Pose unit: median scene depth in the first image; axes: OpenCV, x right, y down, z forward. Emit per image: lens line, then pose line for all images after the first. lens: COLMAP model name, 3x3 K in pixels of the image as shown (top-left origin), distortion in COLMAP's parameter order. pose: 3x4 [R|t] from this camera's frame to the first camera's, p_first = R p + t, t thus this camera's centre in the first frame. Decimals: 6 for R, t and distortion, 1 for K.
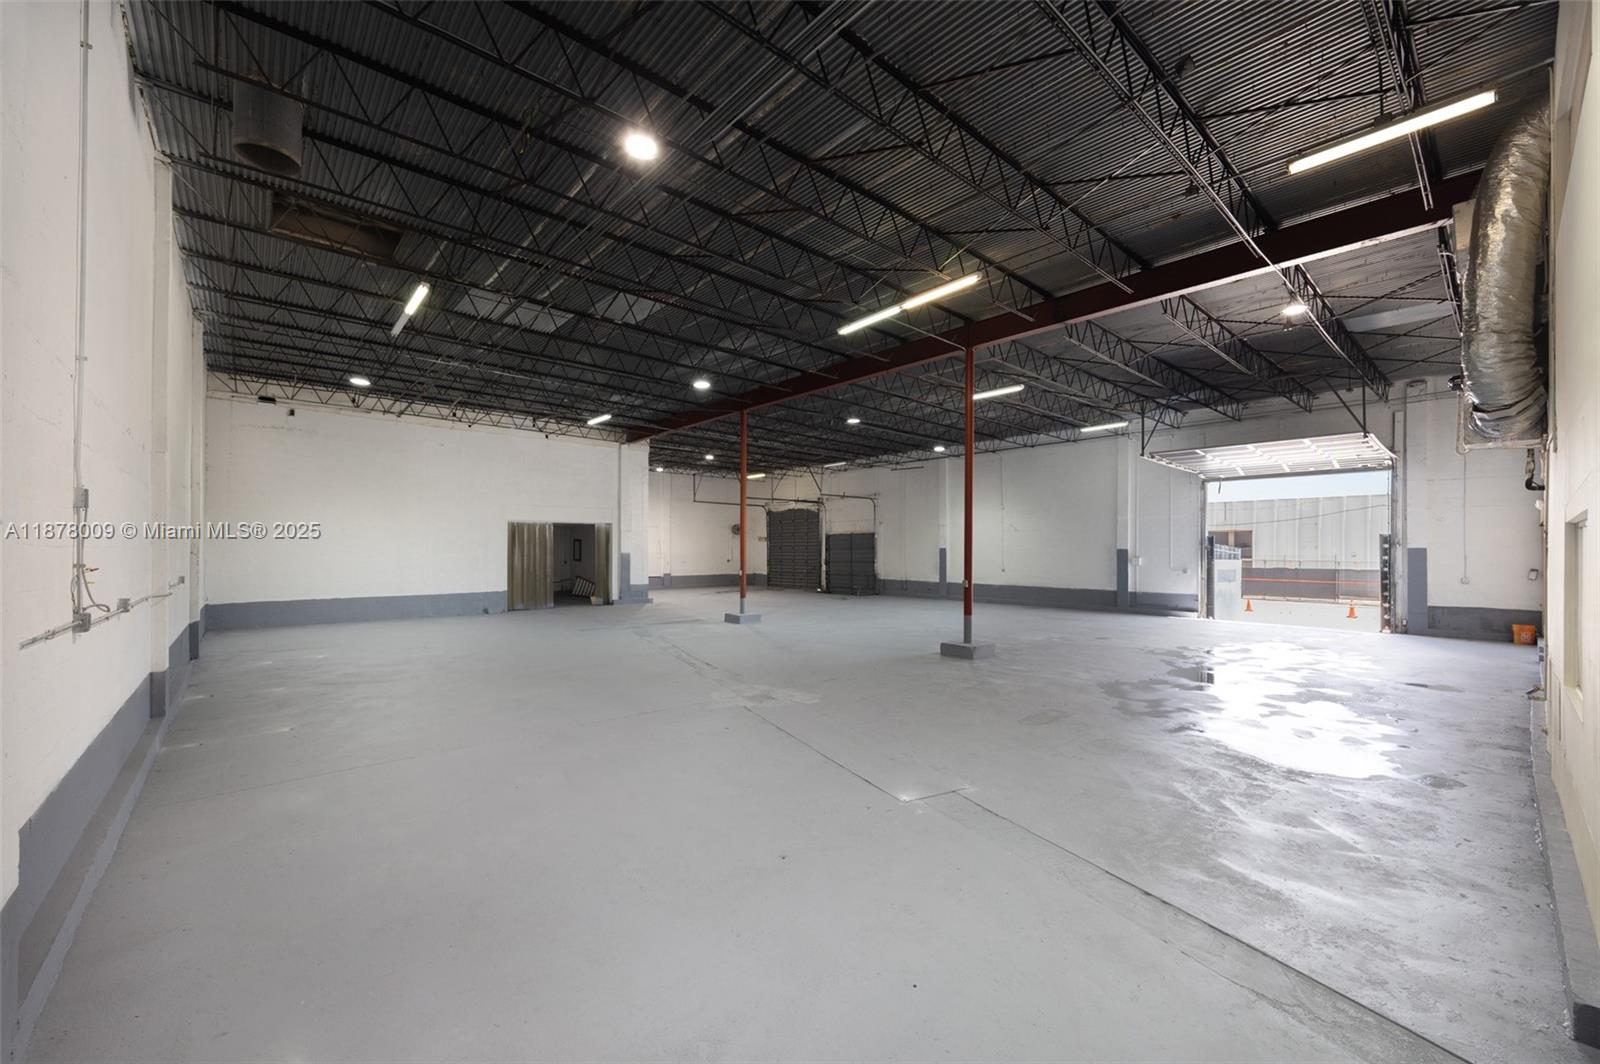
lens RADIAL K [[628.3, 0, 800.0], [0, 628.3, 532.0], [0, 0, 1]] dist [-0.001646, -0.000149]
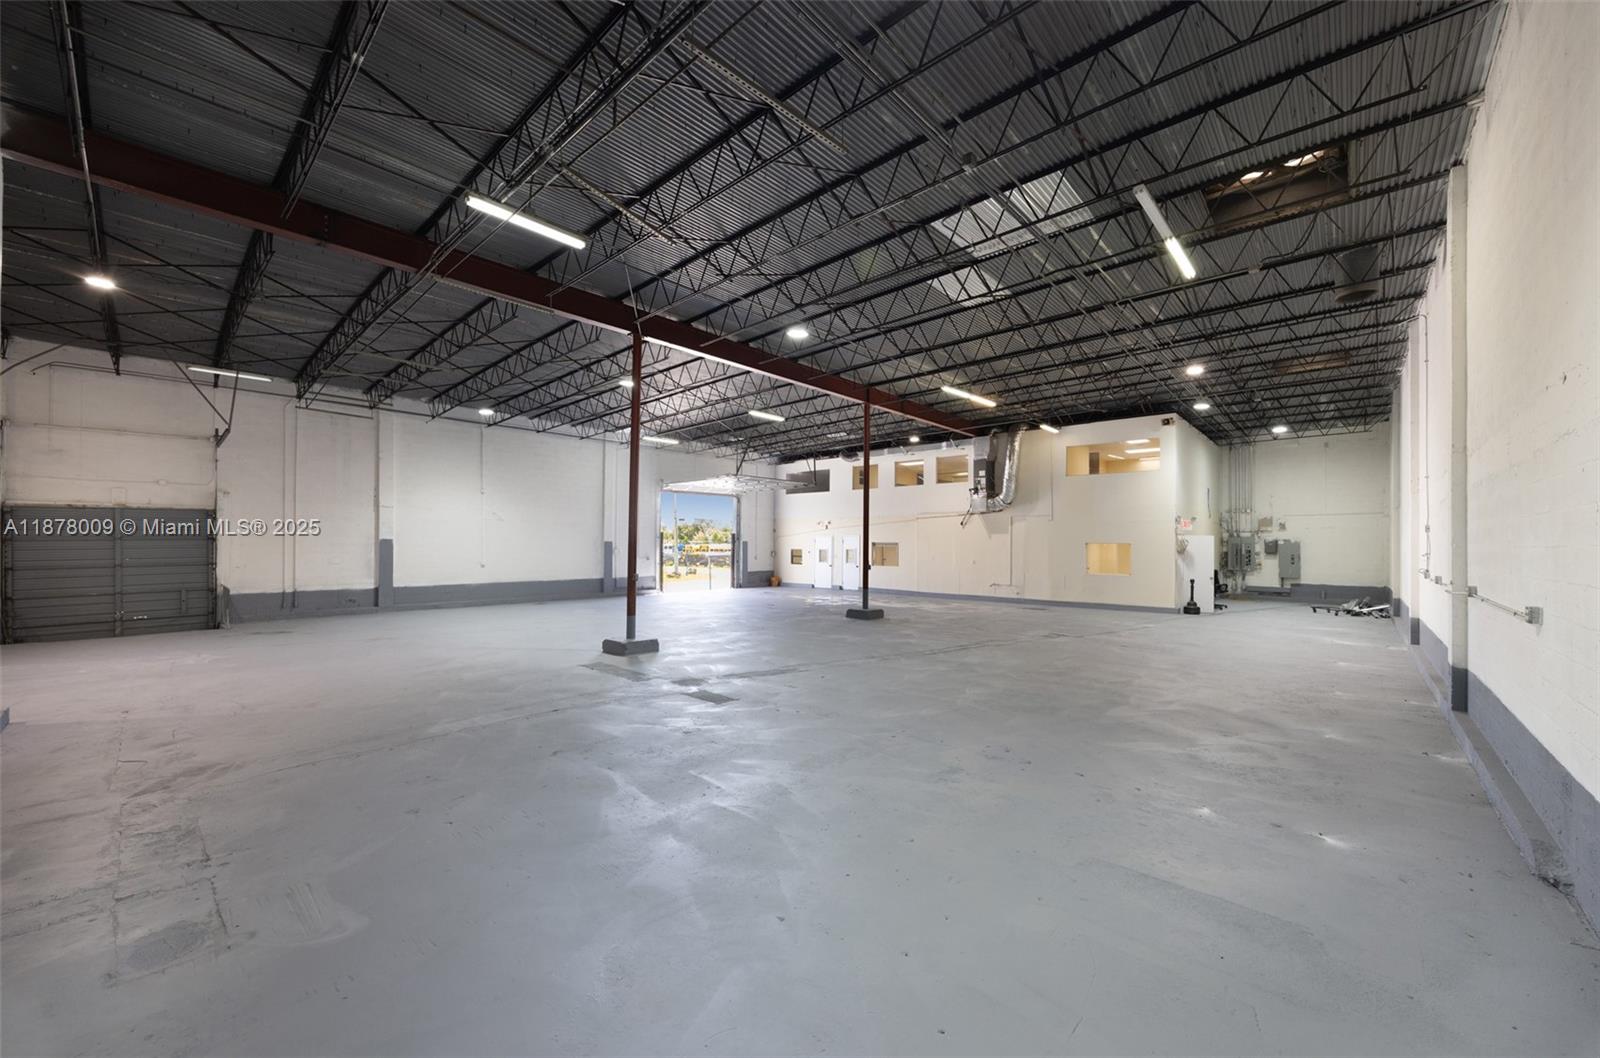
lens RADIAL K [[668.1, 0, 800.0], [0, 668.1, 529.0], [0, 0, 1]] dist [0.000838, 0.000145]
pose [[-0.152799, 0.015762, 0.988132, -0.801133], [-0.032274, 0.999260, -0.020930, 0.021325], [-0.987730, -0.035089, -0.152177, 0.919133]]
